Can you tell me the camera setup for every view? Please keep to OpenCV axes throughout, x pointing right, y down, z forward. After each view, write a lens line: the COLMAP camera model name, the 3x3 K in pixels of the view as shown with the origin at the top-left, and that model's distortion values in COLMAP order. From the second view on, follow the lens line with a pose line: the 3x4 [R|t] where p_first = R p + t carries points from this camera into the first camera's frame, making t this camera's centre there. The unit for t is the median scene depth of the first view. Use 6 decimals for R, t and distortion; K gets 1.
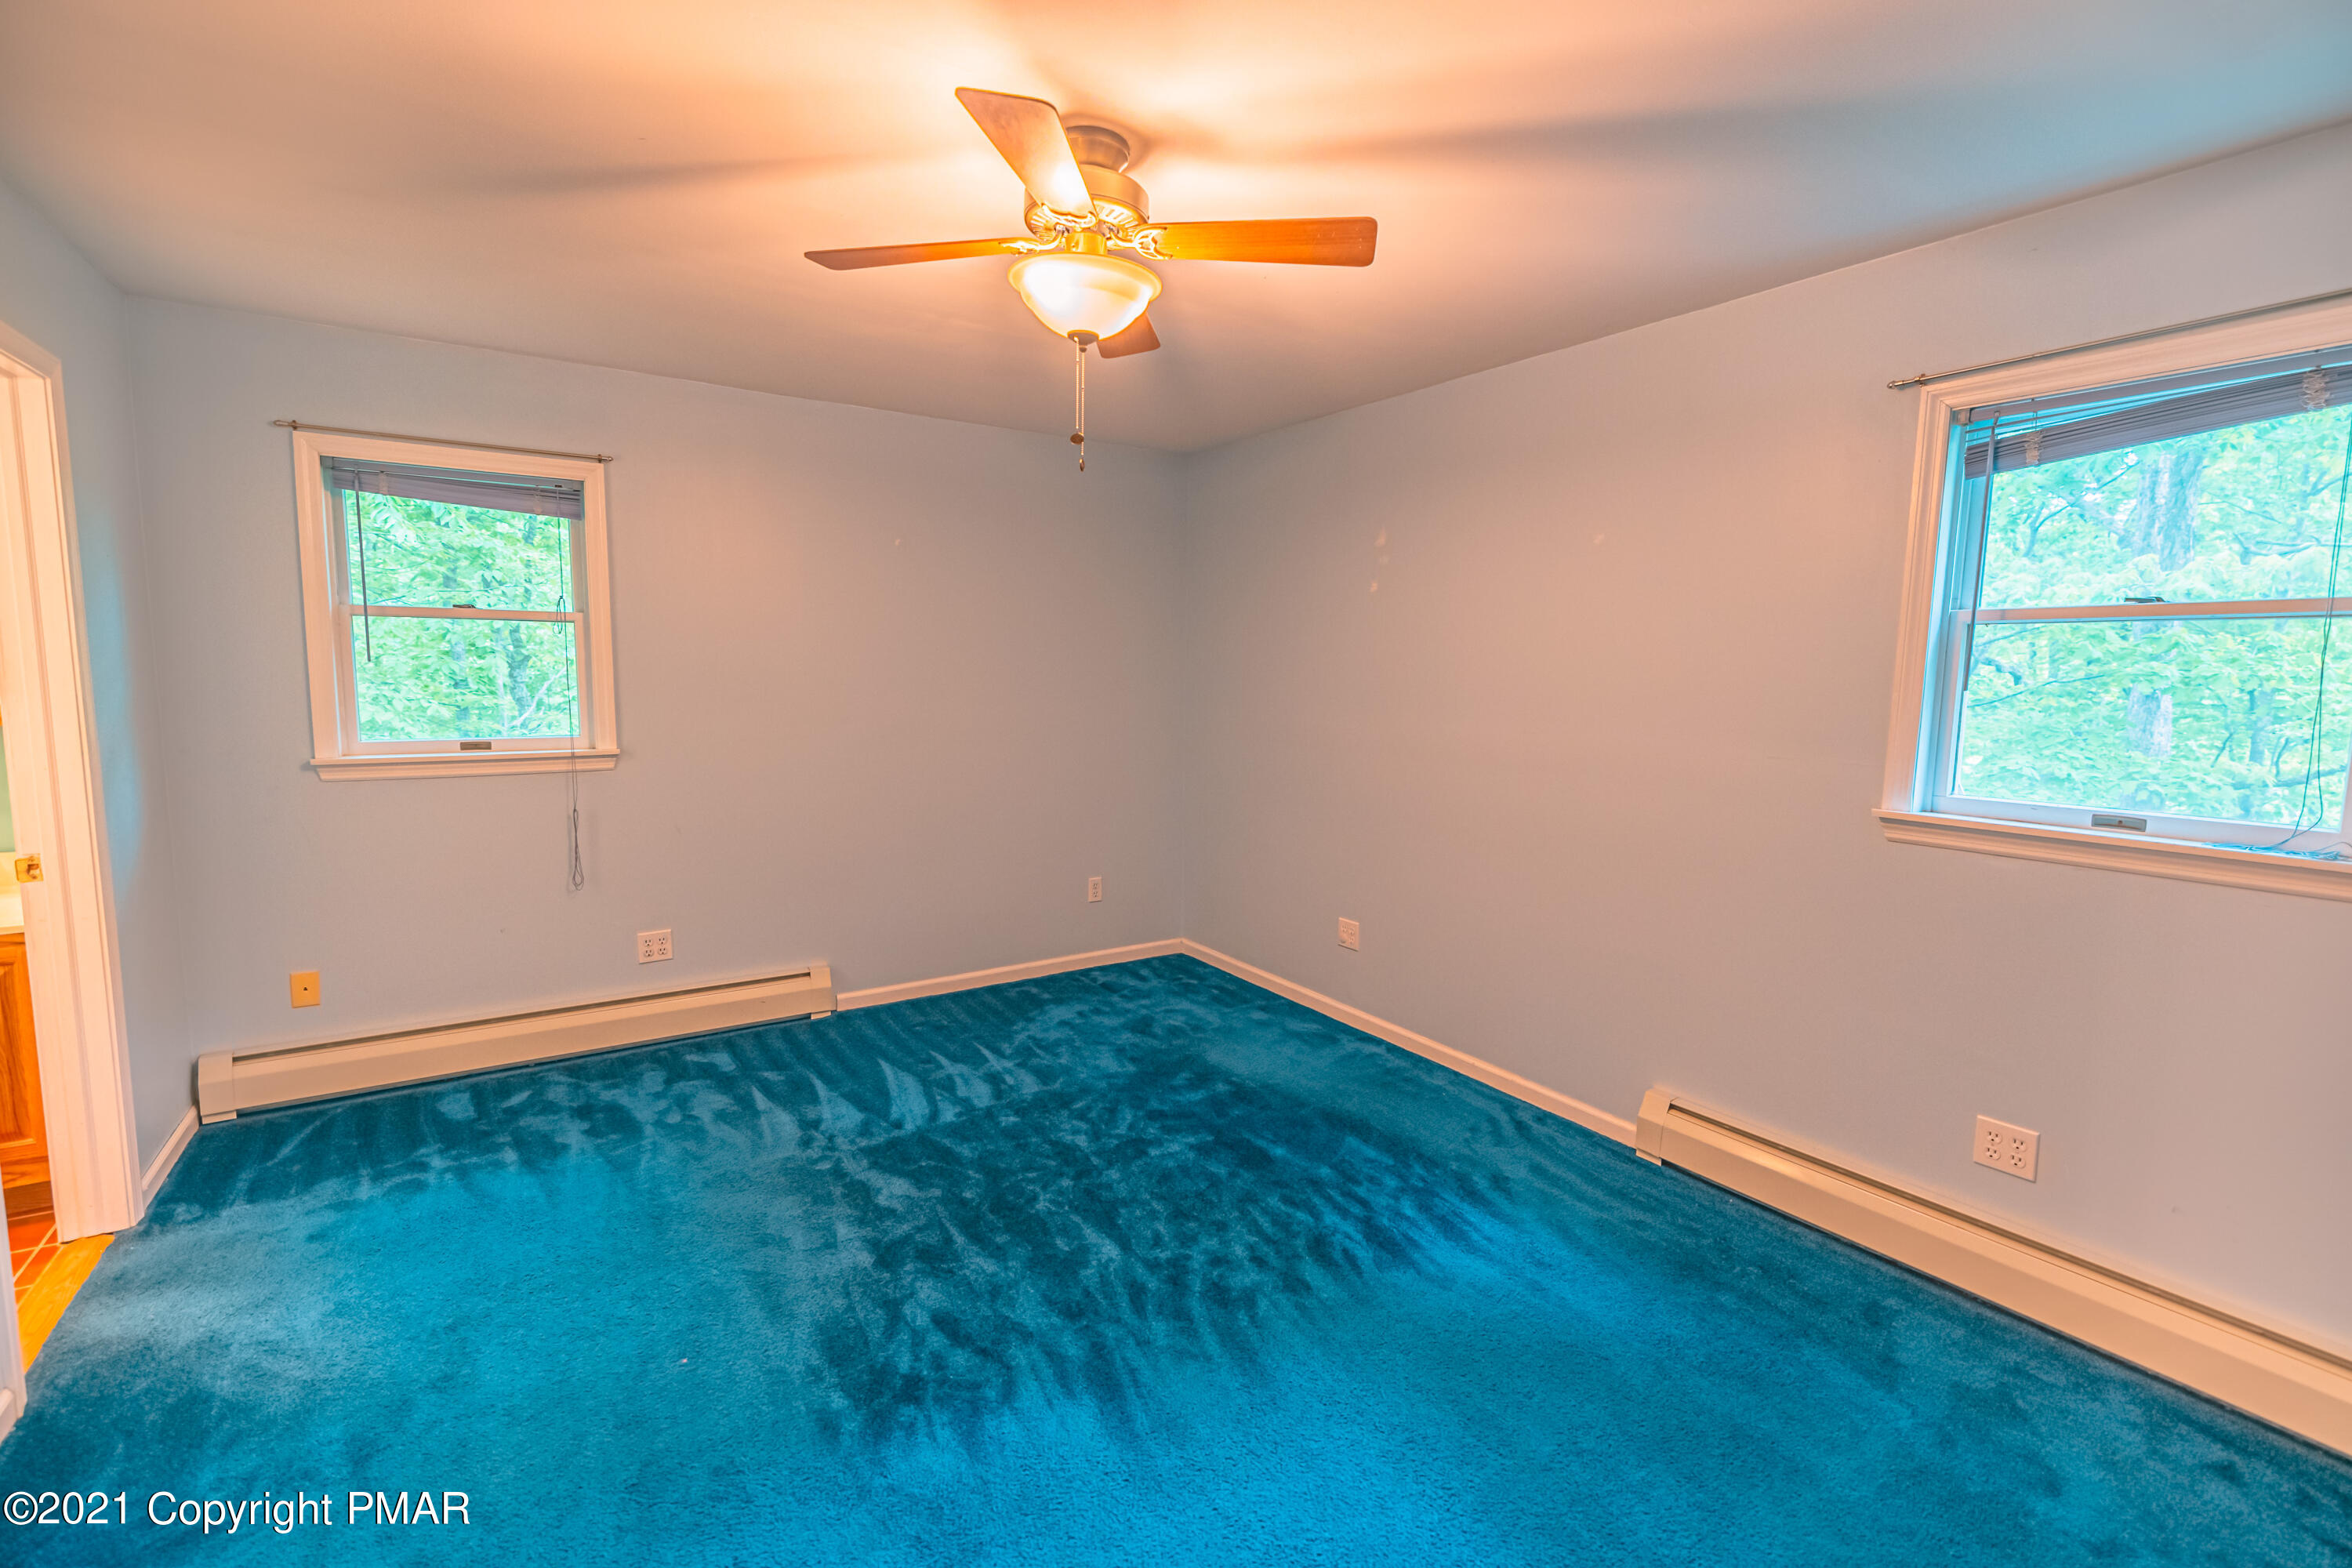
lens RADIAL K [[1007.7, 0, 1170.7], [0, 1007.7, 773.6], [0, 0, 1]] dist [-0.000104, -0.000070]
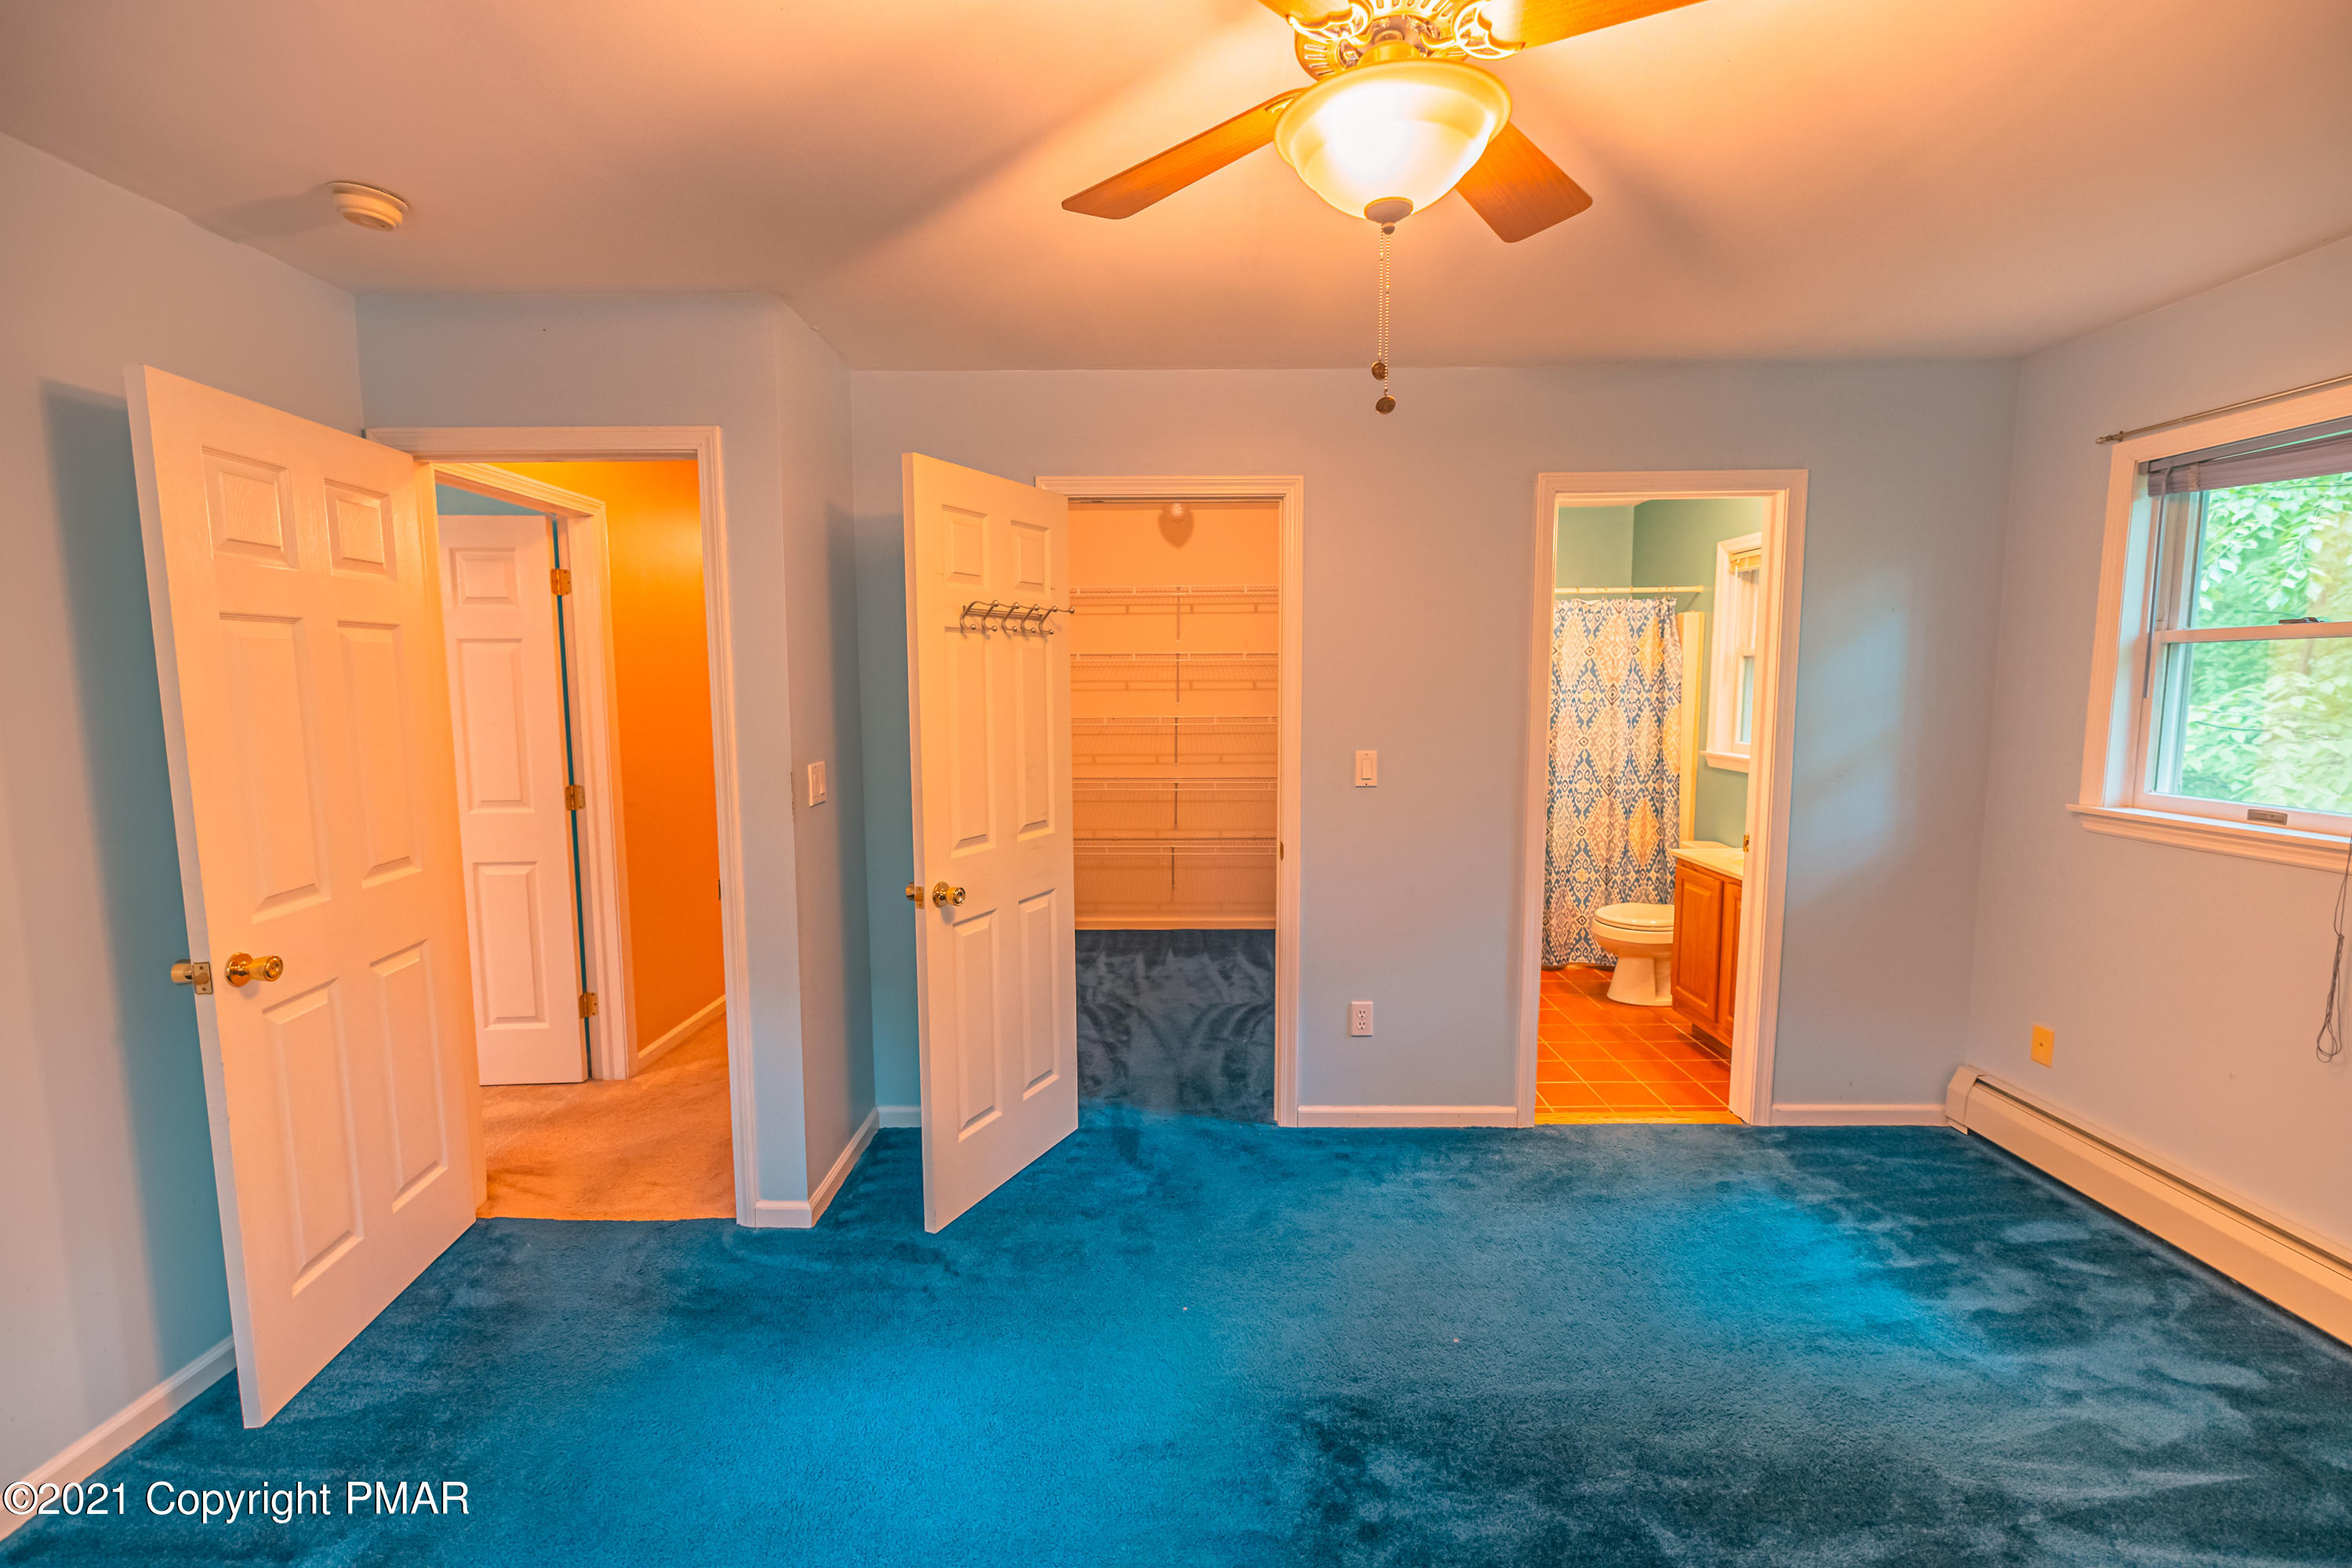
lens RADIAL K [[1007.7, 0, 1170.1], [0, 1007.7, 788.1], [0, 0, 1]] dist [-0.000104, -0.000070]
pose [[-0.560747, 0.079543, -0.824158, 0.362561], [-0.089501, 0.983720, 0.155838, -0.098066], [0.823136, 0.161148, -0.544499, 0.819298]]
